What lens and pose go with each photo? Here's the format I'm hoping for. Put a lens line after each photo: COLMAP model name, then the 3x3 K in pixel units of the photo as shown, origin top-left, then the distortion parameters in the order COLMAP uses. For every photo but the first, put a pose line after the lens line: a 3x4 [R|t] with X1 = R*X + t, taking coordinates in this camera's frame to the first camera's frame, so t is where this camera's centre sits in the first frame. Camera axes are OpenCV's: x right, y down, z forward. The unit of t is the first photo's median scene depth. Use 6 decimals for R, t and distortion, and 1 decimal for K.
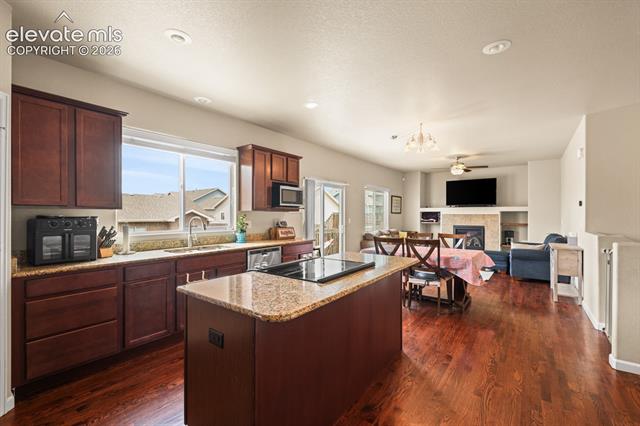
lens RADIAL K [[277.8, 0, 318.4], [0, 277.8, 214.8], [0, 0, 1]] dist [0.003363, 0.000338]
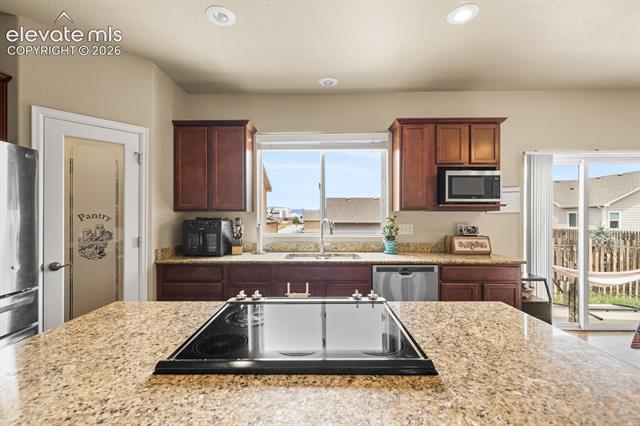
lens RADIAL K [[277.8, 0, 318.4], [0, 277.8, 214.8], [0, 0, 1]] dist [0.003363, 0.000338]
pose [[0.593044, -0.004822, -0.805155, 0.183085], [0.000362, 0.999984, -0.005723, 0.000014], [0.805170, 0.003102, 0.593036, 0.337952]]
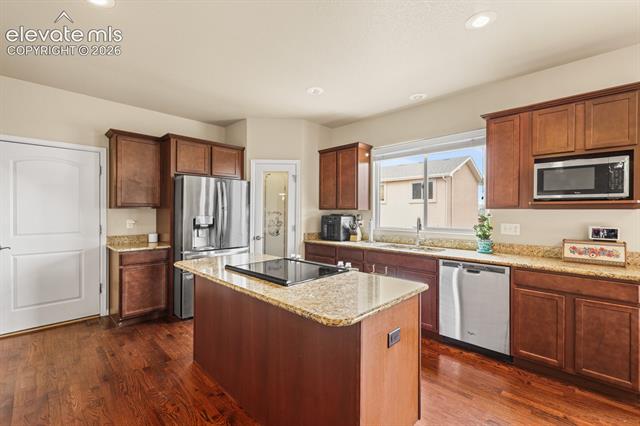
lens RADIAL K [[279.4, 0, 320.5], [0, 279.4, 211.4], [0, 0, 1]] dist [-0.000328, 0.000046]
pose [[-0.124354, -0.004085, -0.992230, 0.432532], [-0.007444, 0.999967, -0.003184, -0.002596], [0.992210, 0.006990, -0.124380, 0.565732]]
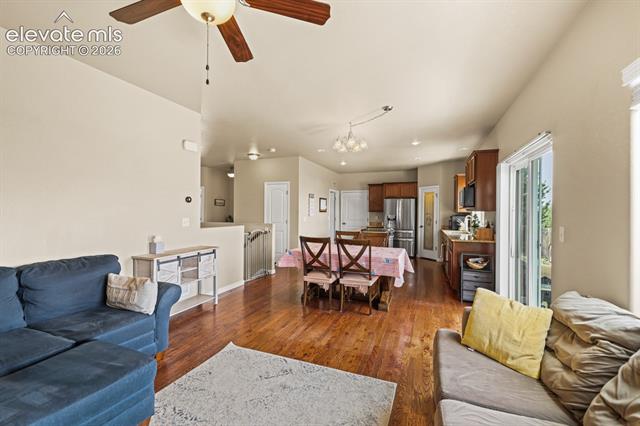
lens RADIAL K [[277.8, 0, 318.4], [0, 277.8, 214.8], [0, 0, 1]] dist [0.003363, 0.000338]
pose [[-0.963200, -0.007695, -0.268677, 0.672117], [-0.010812, 0.999890, 0.010123, -0.004021], [0.268569, 0.012655, -0.963177, 1.758553]]
